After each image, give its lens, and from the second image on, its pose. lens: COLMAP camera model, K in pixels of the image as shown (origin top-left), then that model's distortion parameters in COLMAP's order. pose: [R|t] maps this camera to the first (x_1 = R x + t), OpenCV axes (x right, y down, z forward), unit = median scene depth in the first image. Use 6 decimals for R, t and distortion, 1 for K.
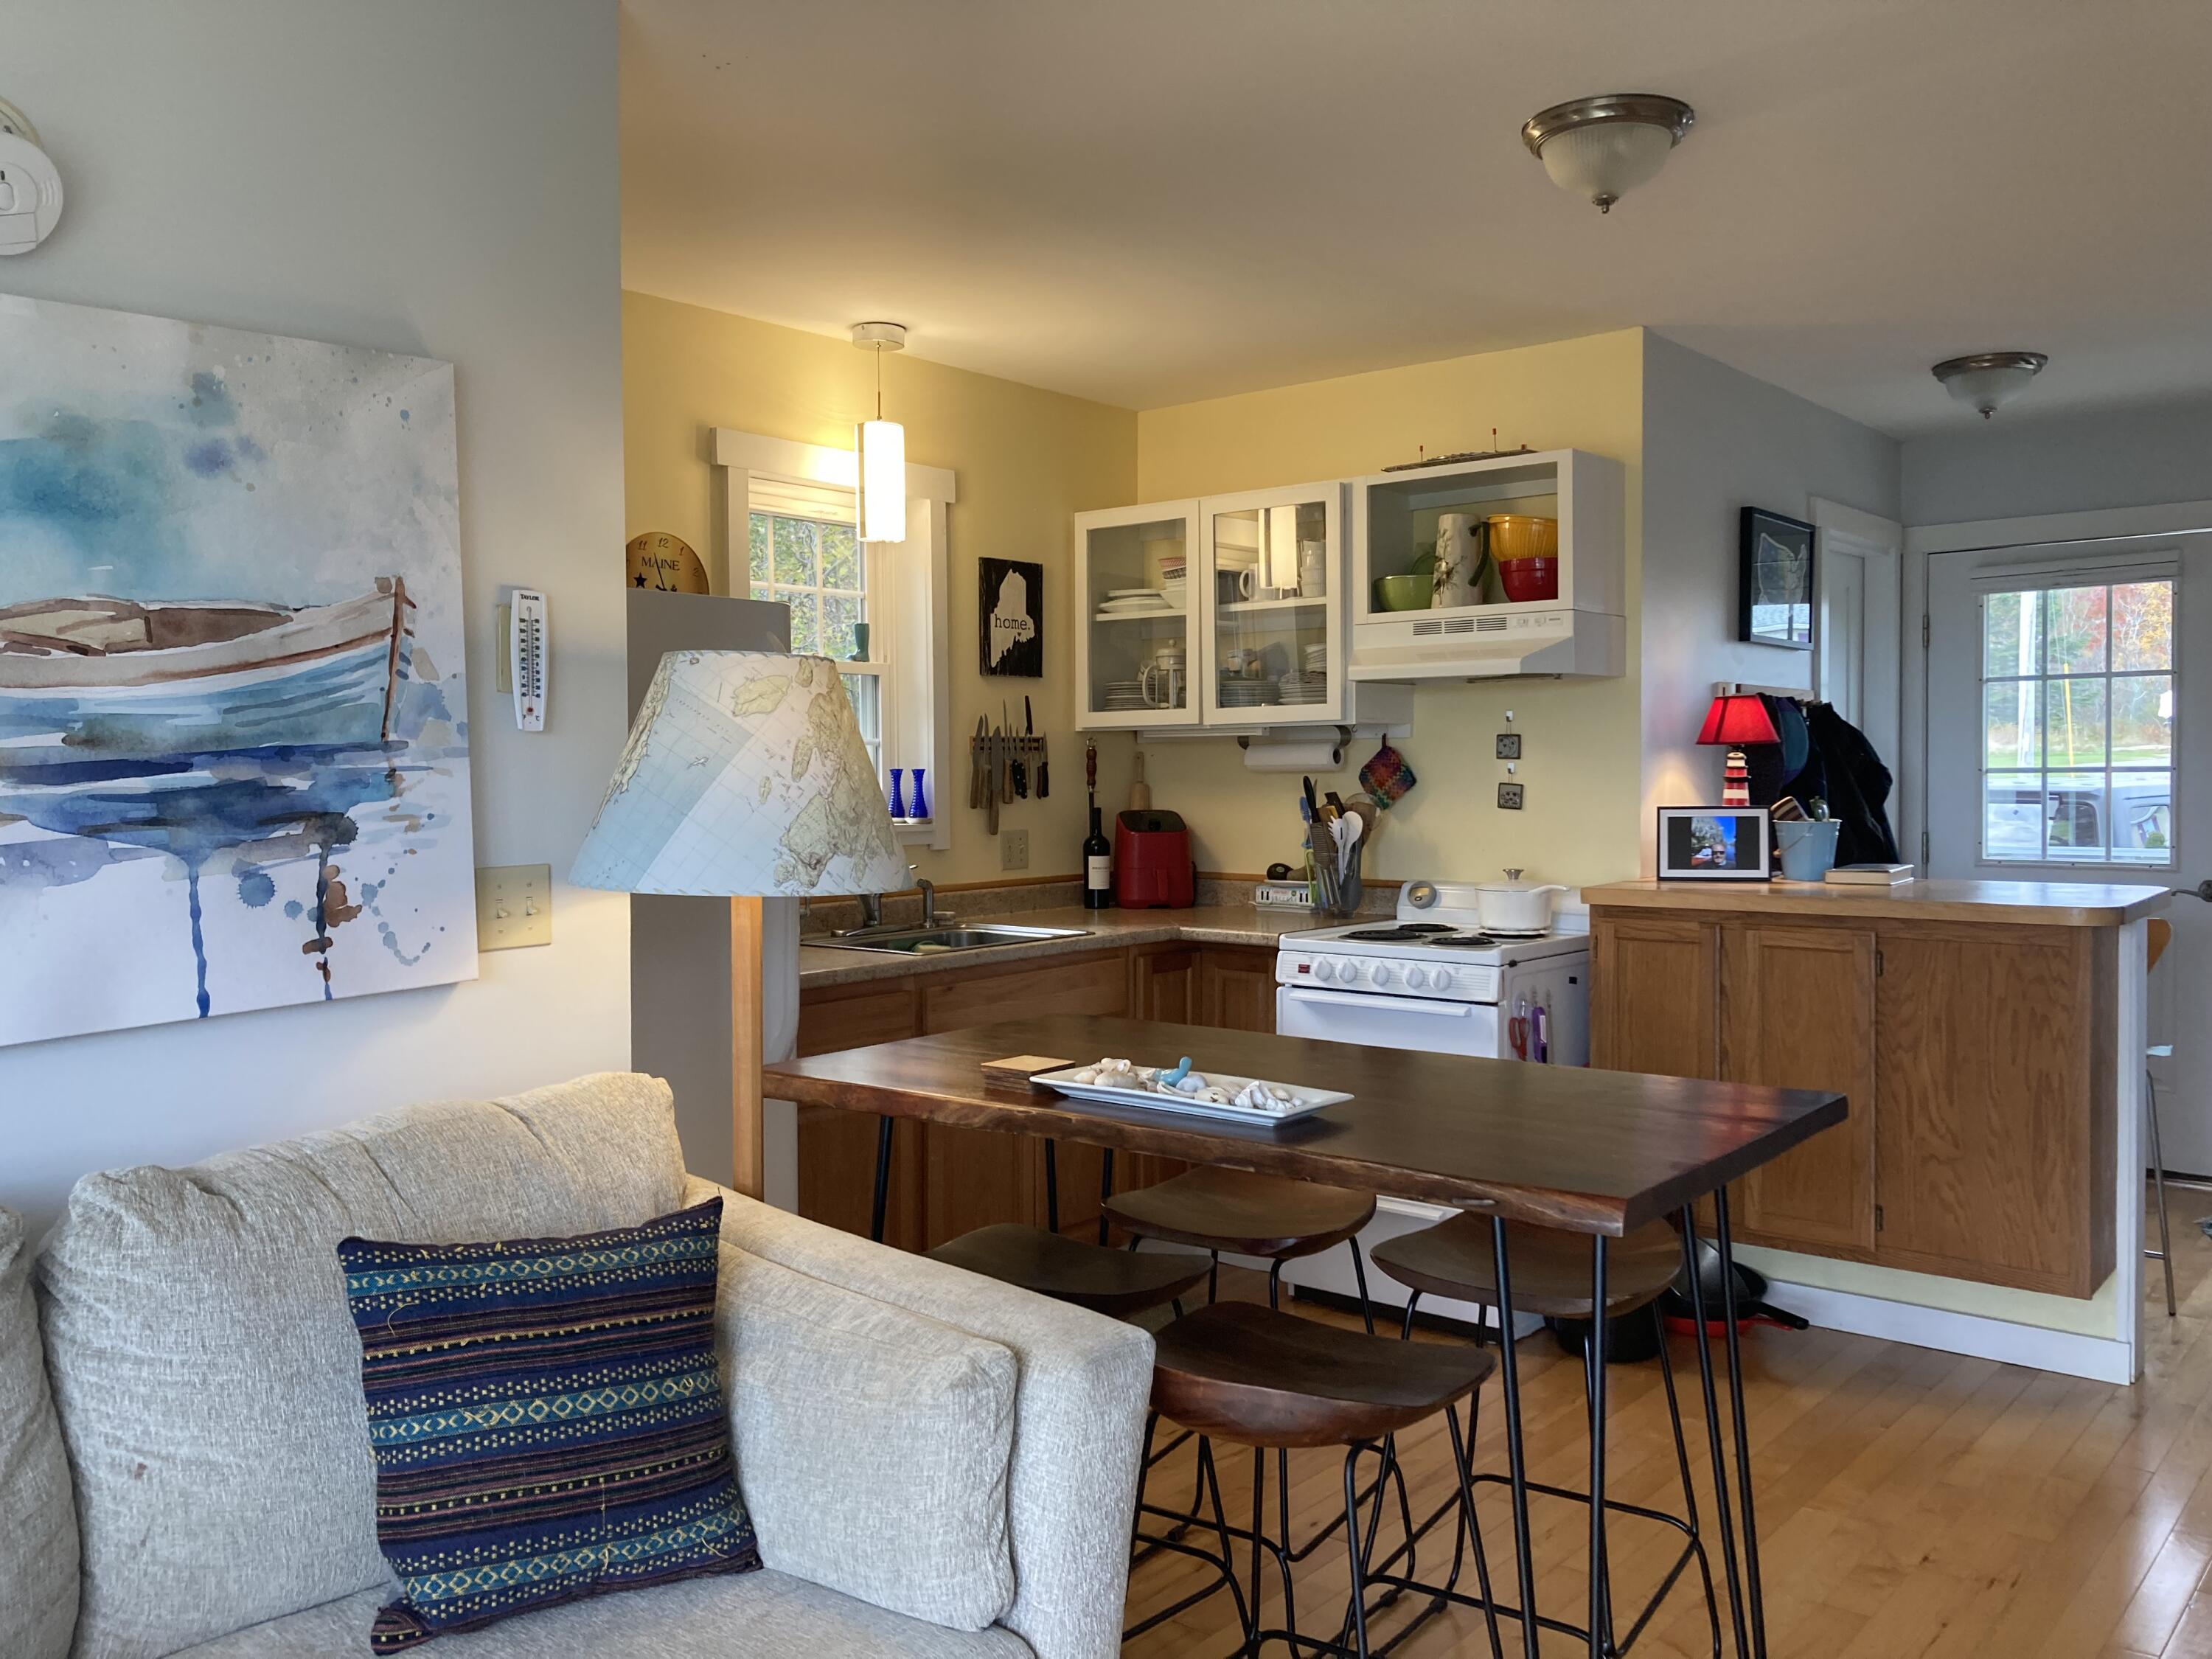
lens RADIAL K [[1792.9, 0, 1106.0], [0, 1792.9, 829.5], [0, 0, 1]] dist [-0.003088, -0.000832]
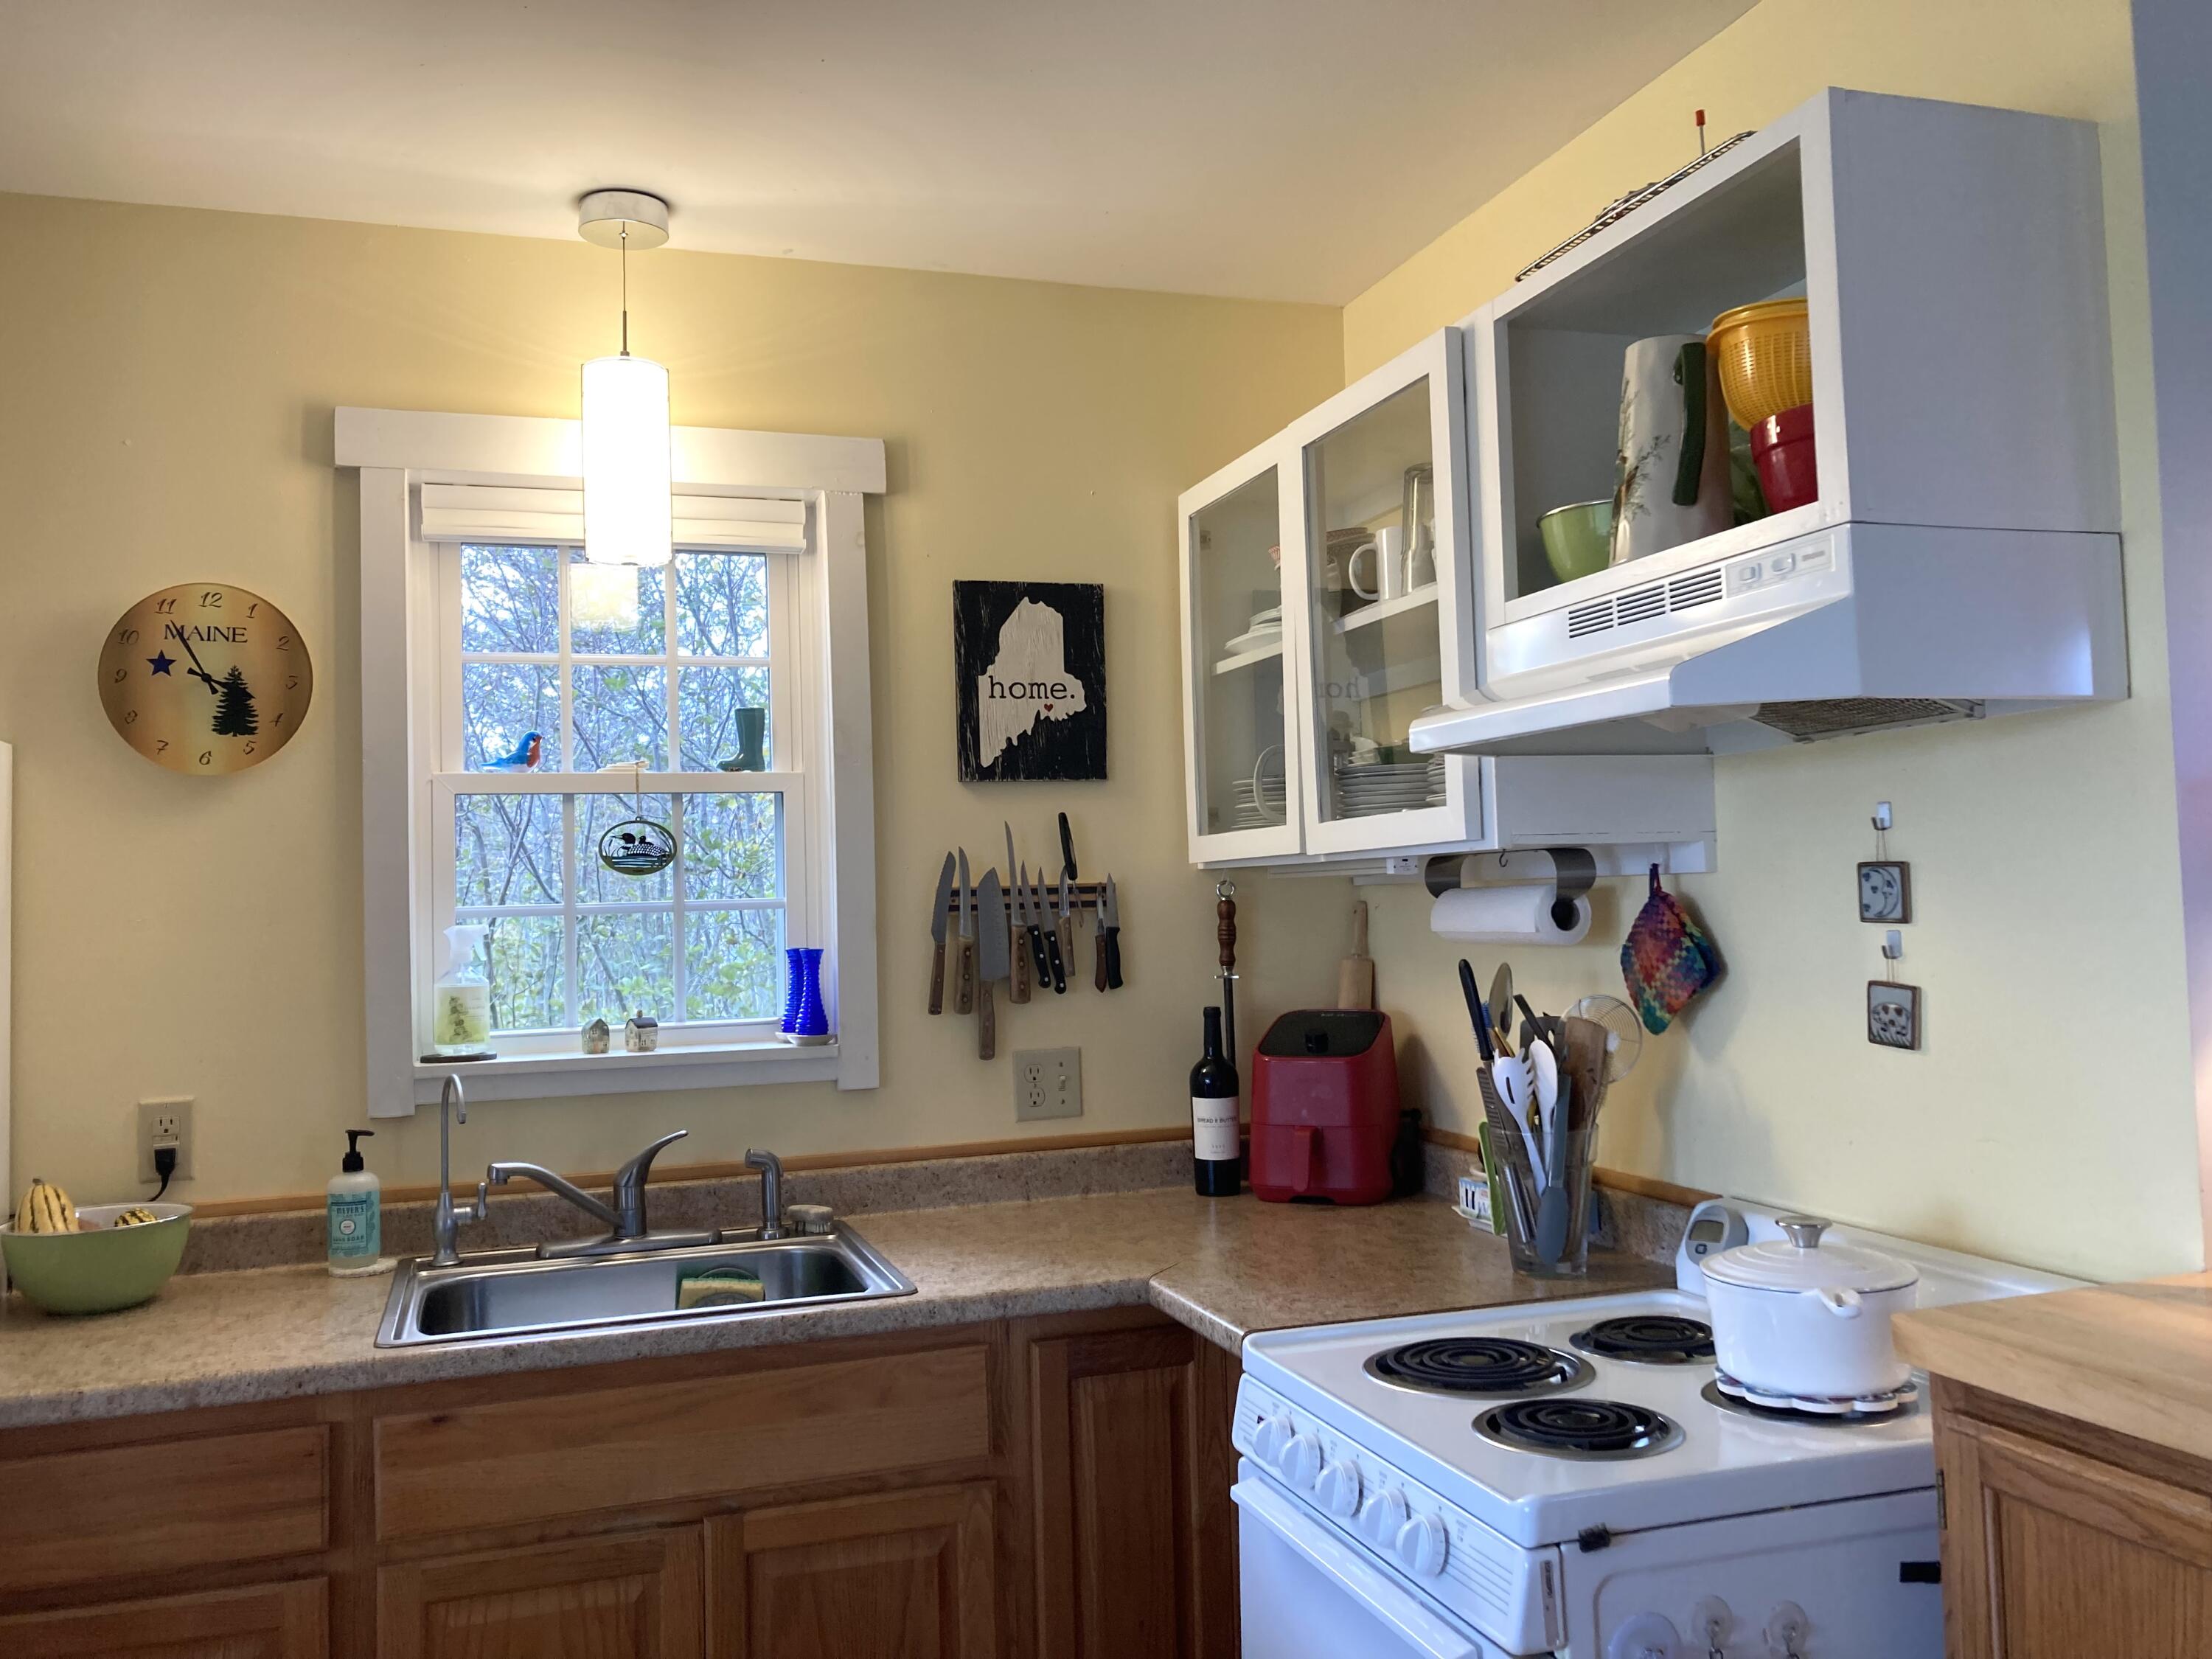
lens RADIAL K [[1830.8, 0, 1102.2], [0, 1830.8, 770.6], [0, 0, 1]] dist [0.125216, -0.001021]
pose [[0.841033, -0.056459, -0.538029, 0.290399], [0.006049, 0.995458, -0.095005, -0.033159], [0.540949, 0.076648, 0.837555, 0.529647]]
